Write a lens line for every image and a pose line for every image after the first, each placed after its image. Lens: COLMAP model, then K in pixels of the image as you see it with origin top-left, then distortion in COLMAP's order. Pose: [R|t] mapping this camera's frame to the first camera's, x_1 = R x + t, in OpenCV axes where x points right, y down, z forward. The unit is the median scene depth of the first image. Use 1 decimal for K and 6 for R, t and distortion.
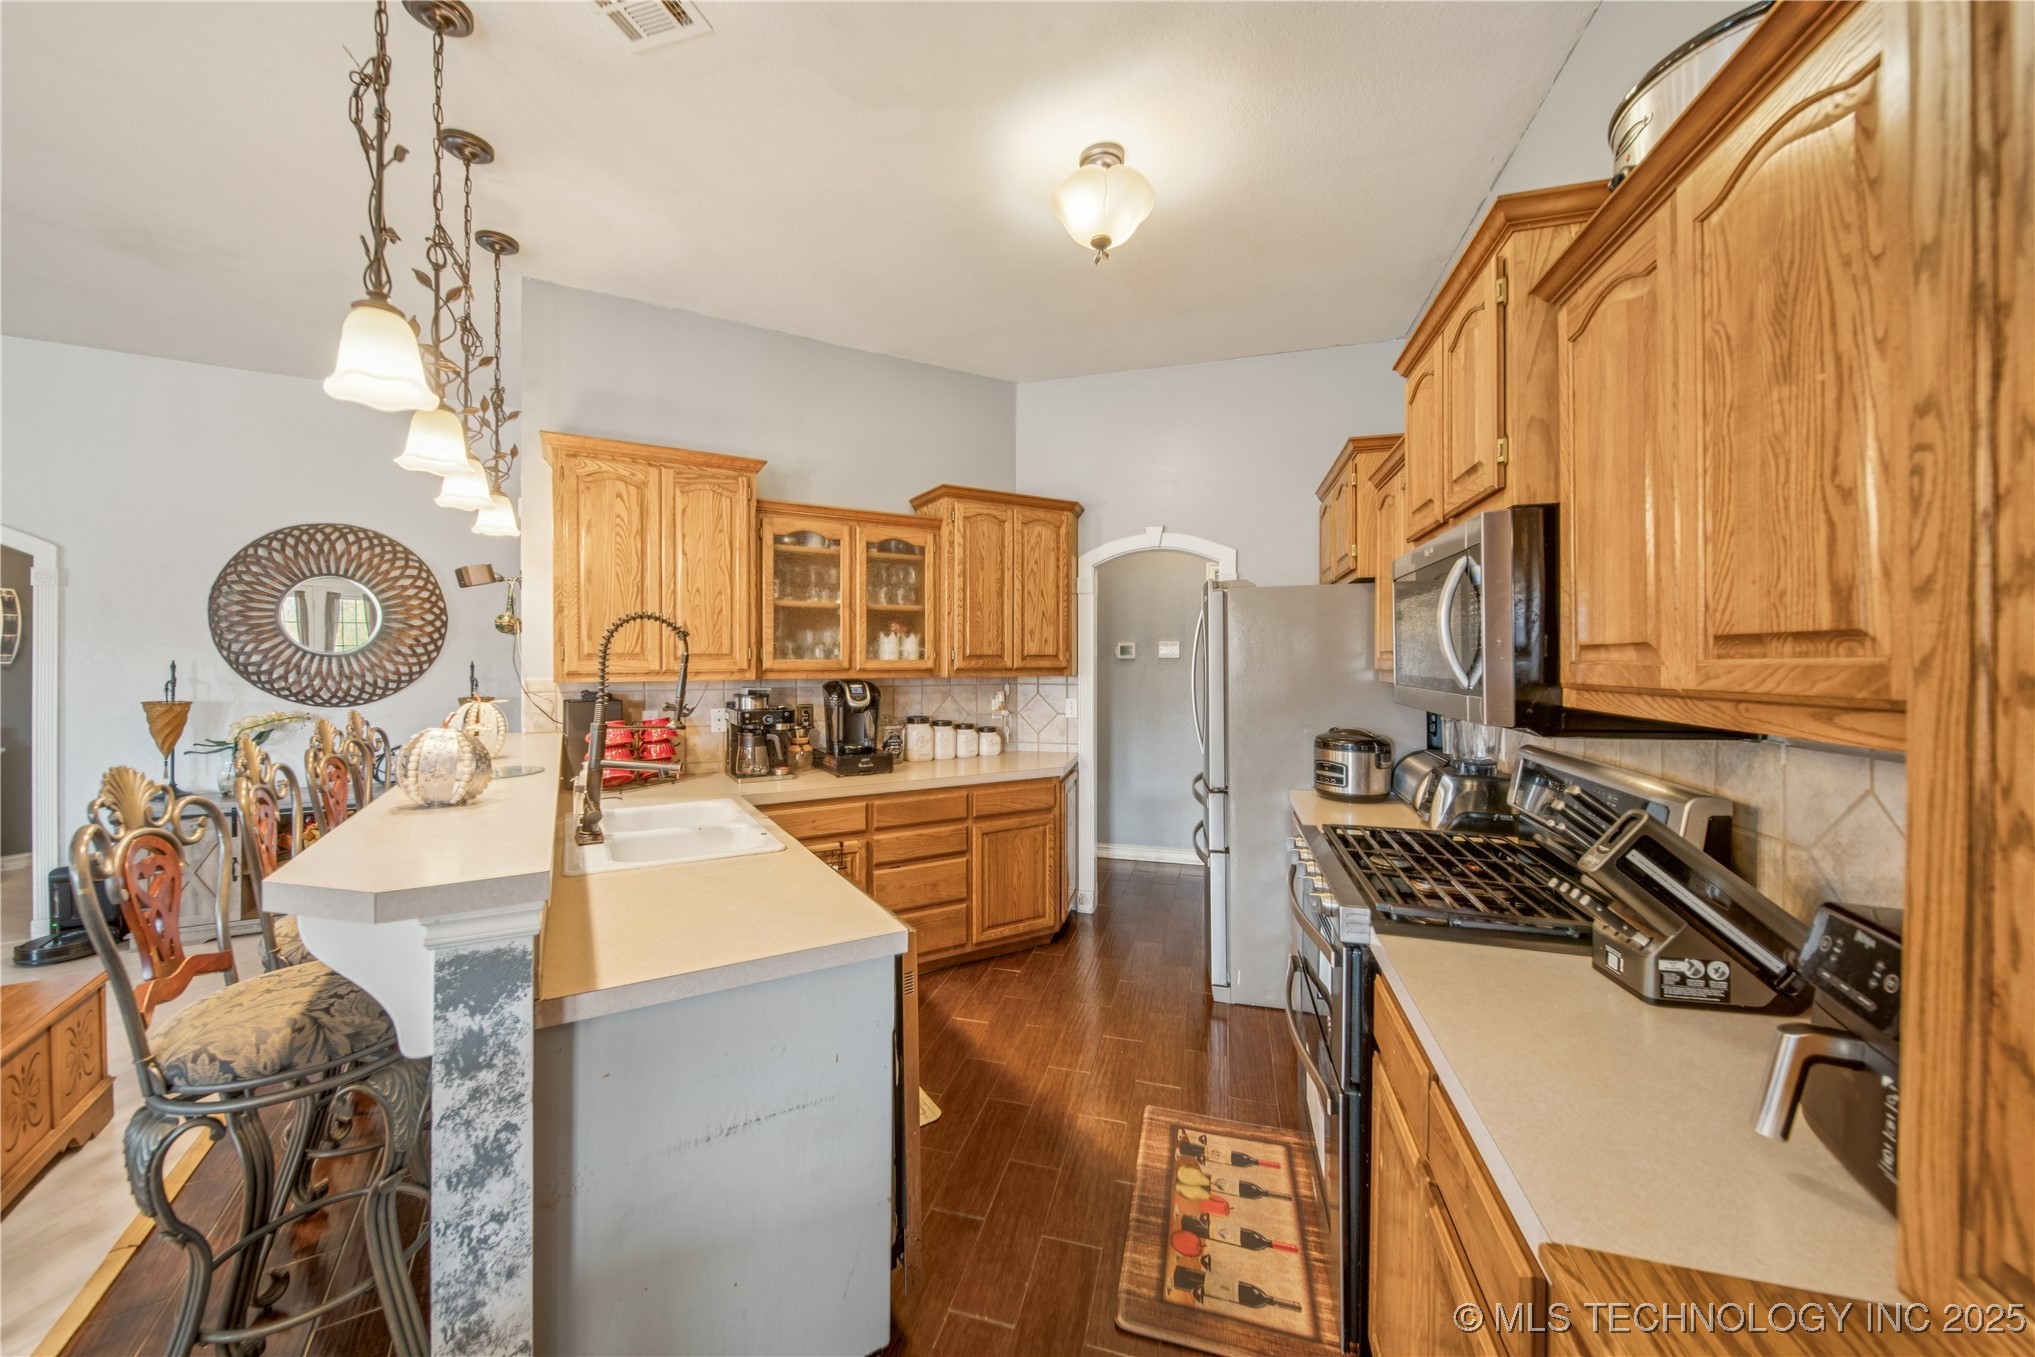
lens RADIAL K [[727.8, 0, 1007.9], [0, 727.8, 660.0], [0, 0, 1]] dist [-0.000338, -0.001883]
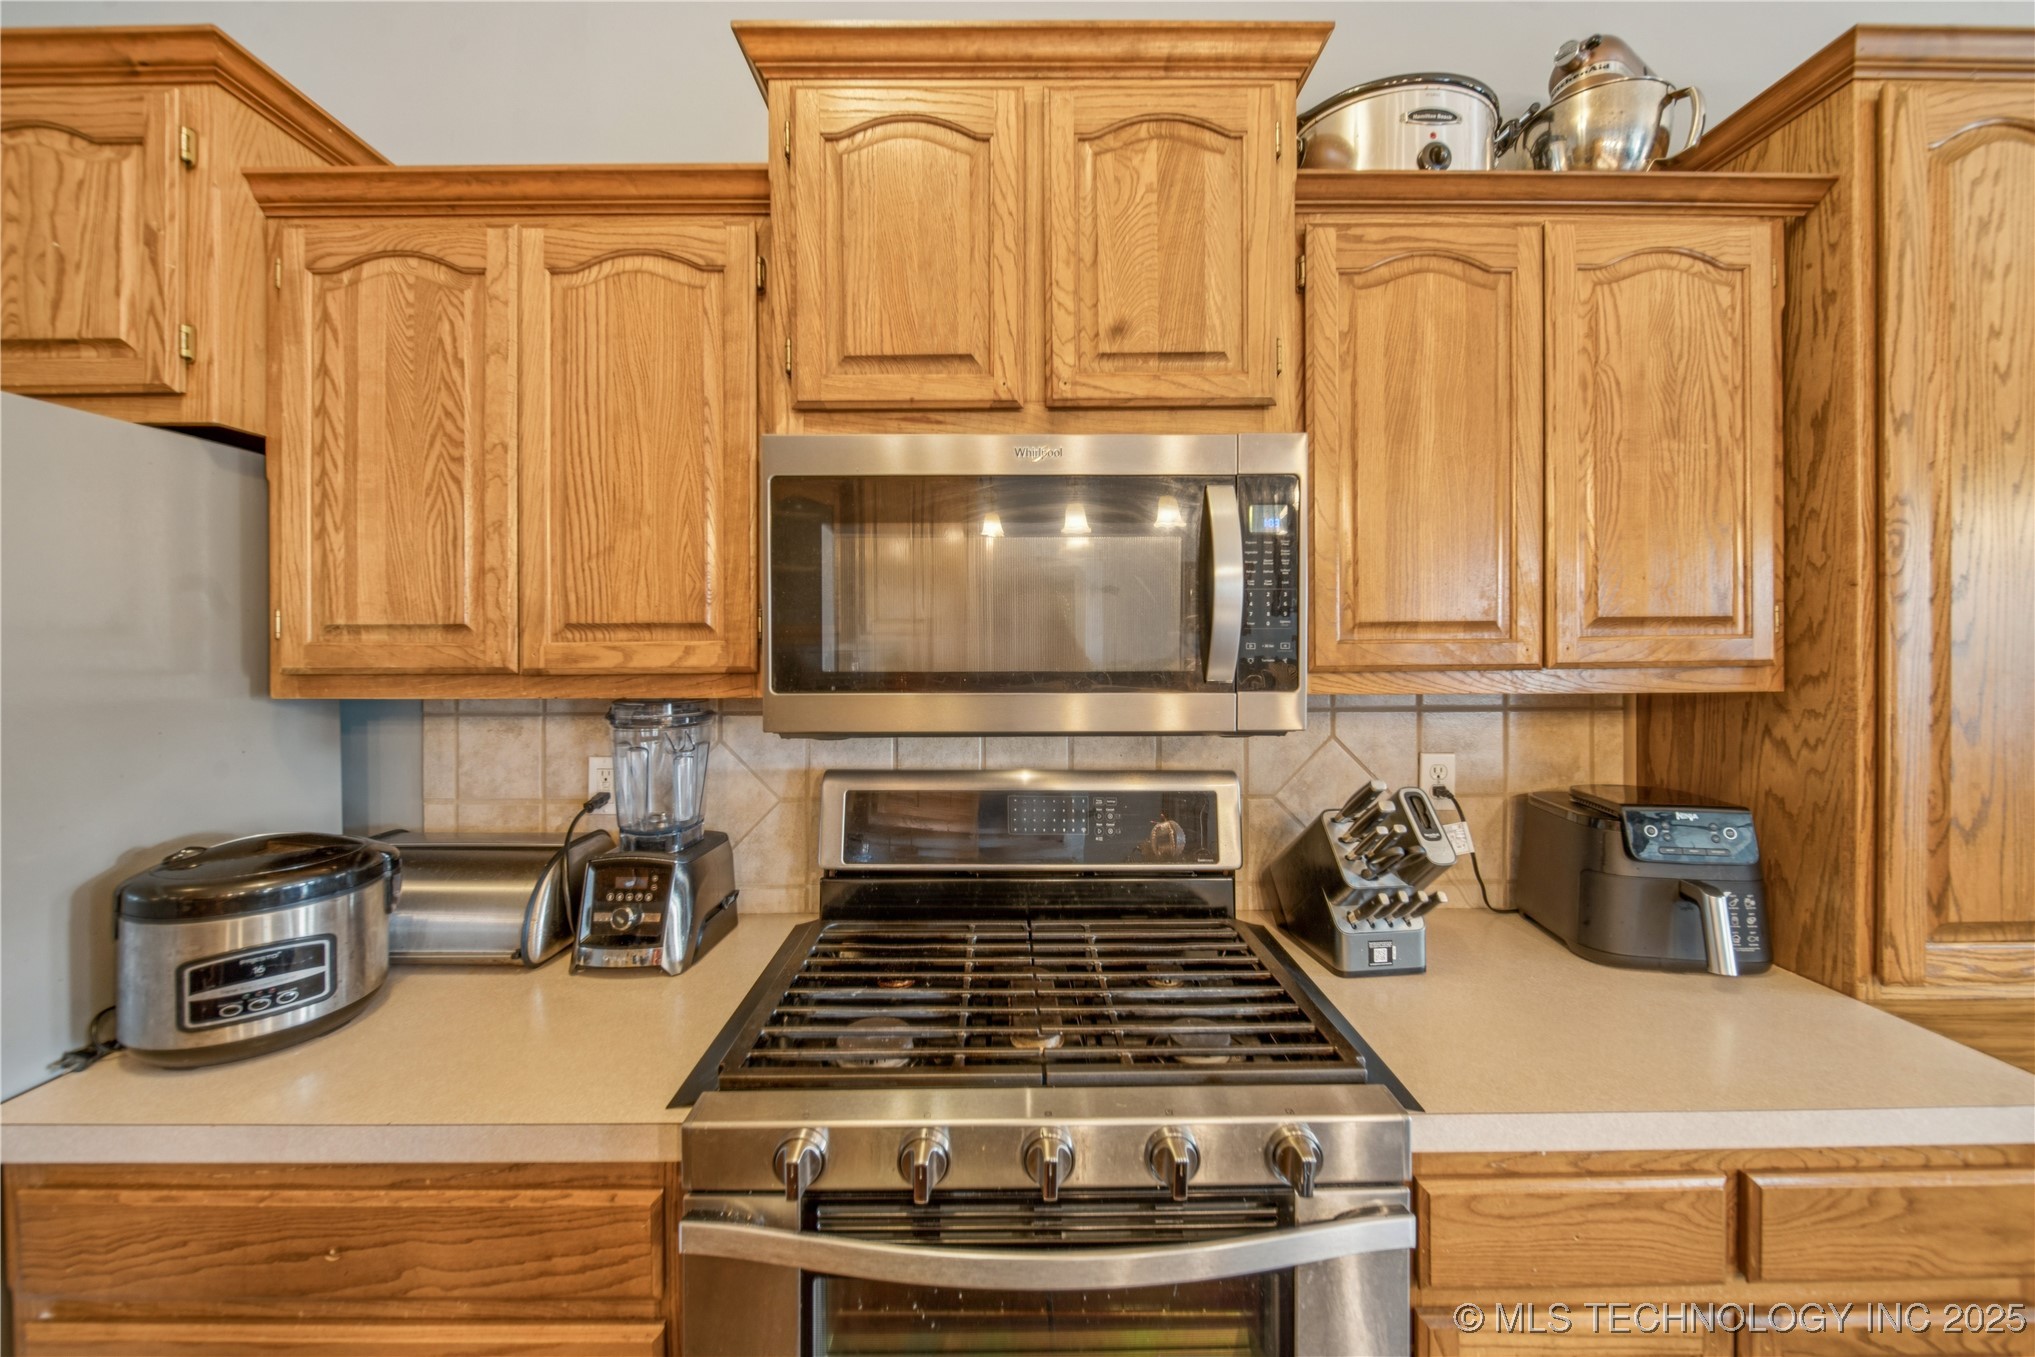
lens RADIAL K [[727.8, 0, 1009.8], [0, 727.8, 643.3], [0, 0, 1]] dist [-0.000338, -0.001883]
pose [[-0.276818, -0.001775, 0.960921, 0.055060], [0.009563, 0.999944, 0.004602, -0.003855], [-0.960875, 0.010463, -0.276786, 1.899792]]
